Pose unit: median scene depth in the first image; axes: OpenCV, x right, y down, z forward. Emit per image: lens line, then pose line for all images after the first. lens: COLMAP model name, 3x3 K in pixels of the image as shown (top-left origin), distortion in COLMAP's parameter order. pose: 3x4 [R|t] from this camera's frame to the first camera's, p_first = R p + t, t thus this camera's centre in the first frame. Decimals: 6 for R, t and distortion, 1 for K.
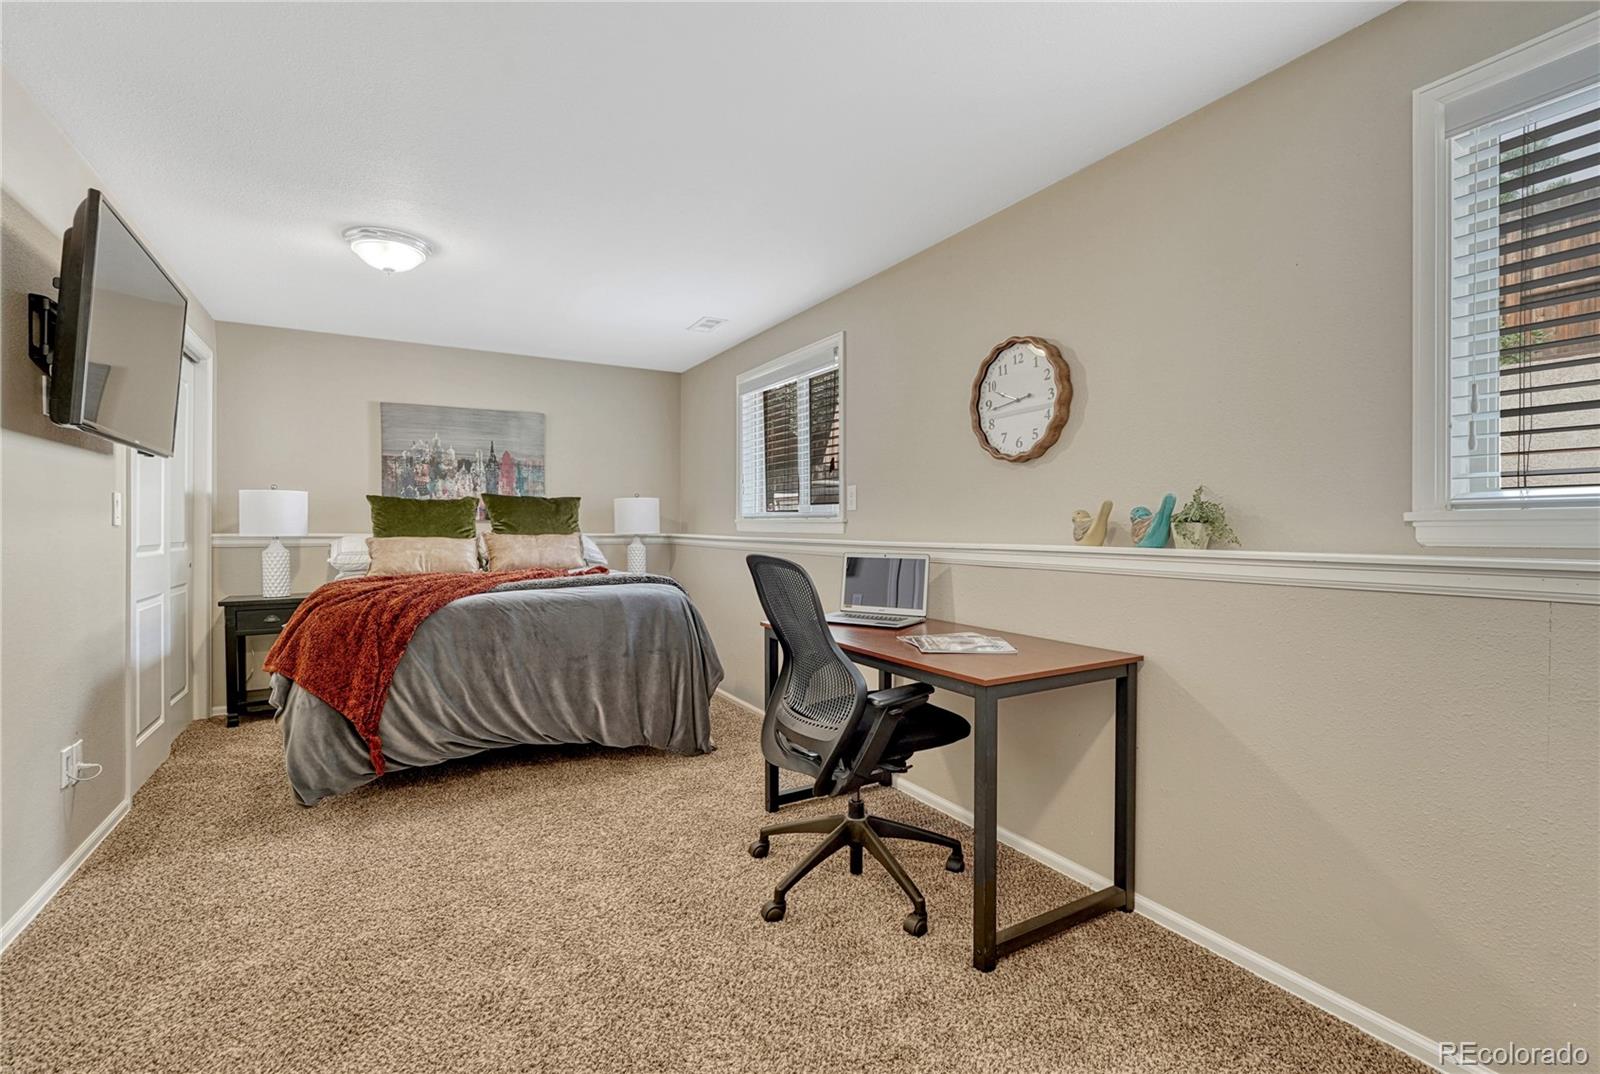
lens RADIAL K [[721.7, 0, 784.8], [0, 721.7, 536.7], [0, 0, 1]] dist [-0.000775, 0.000065]
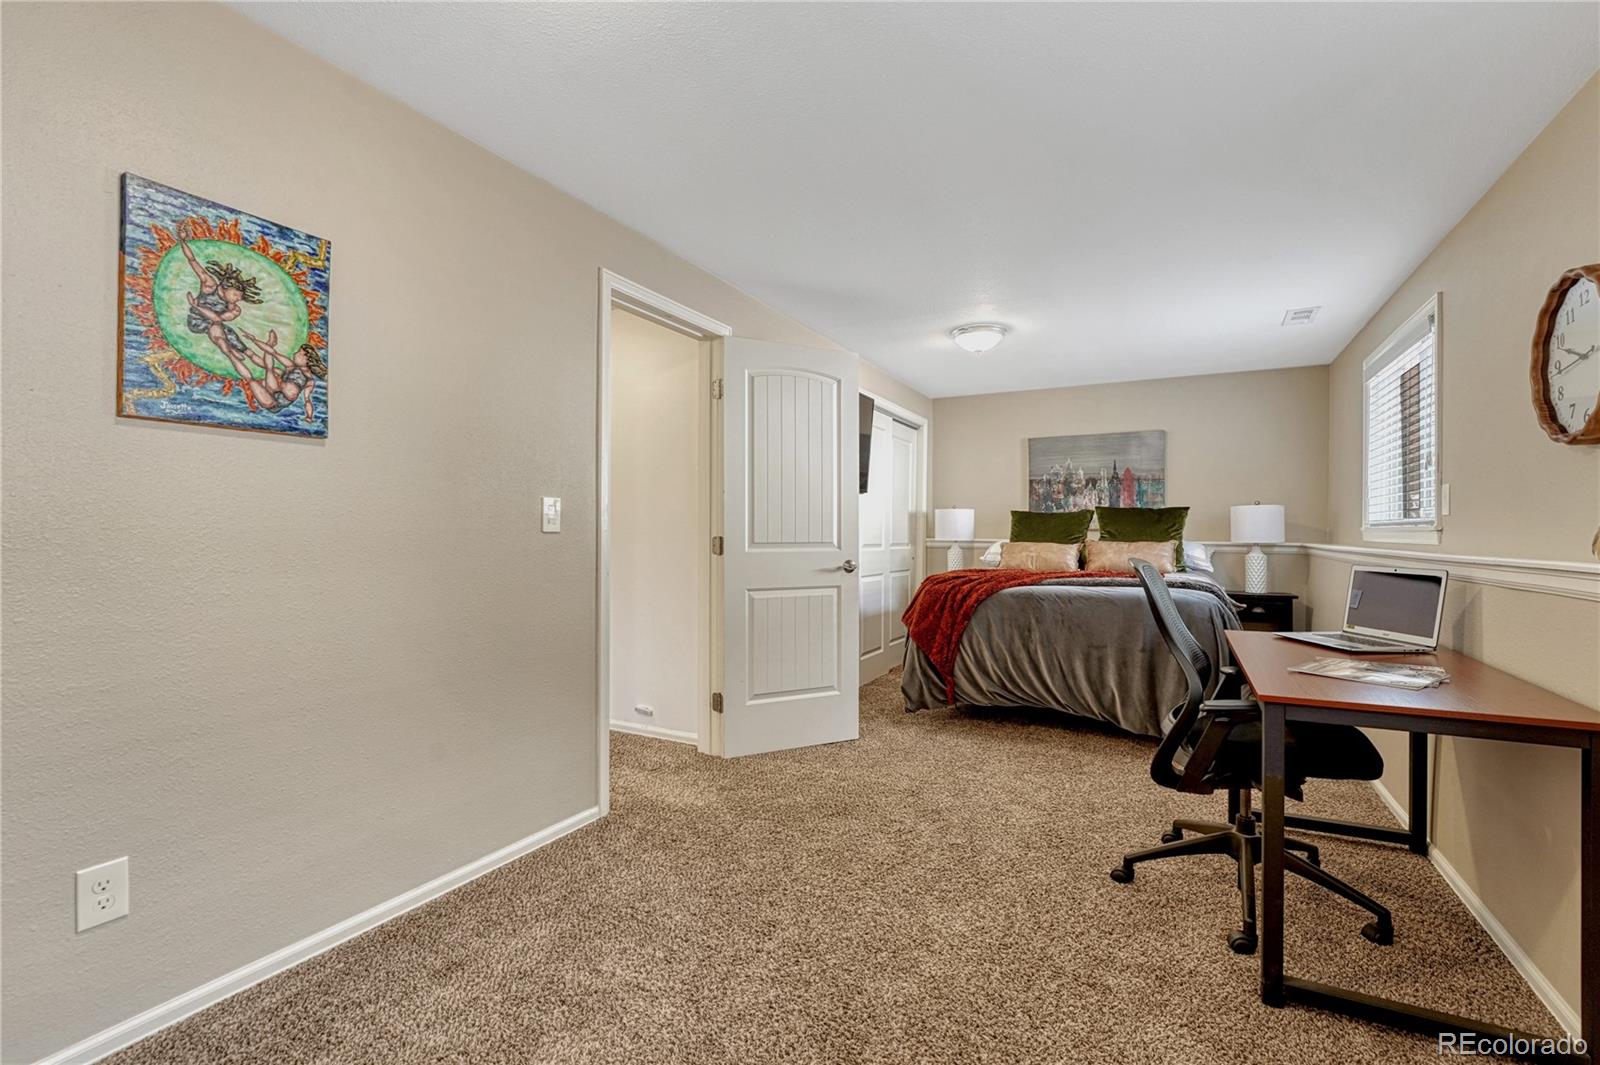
lens RADIAL K [[679.8, 0, 798.7], [0, 679.8, 534.5], [0, 0, 1]] dist [-0.007870, -0.000007]
pose [[0.536040, 0.003206, -0.844187, 0.381346], [-0.016567, 0.999840, -0.006722, 0.001796], [0.844030, 0.017590, 0.536007, -0.002611]]
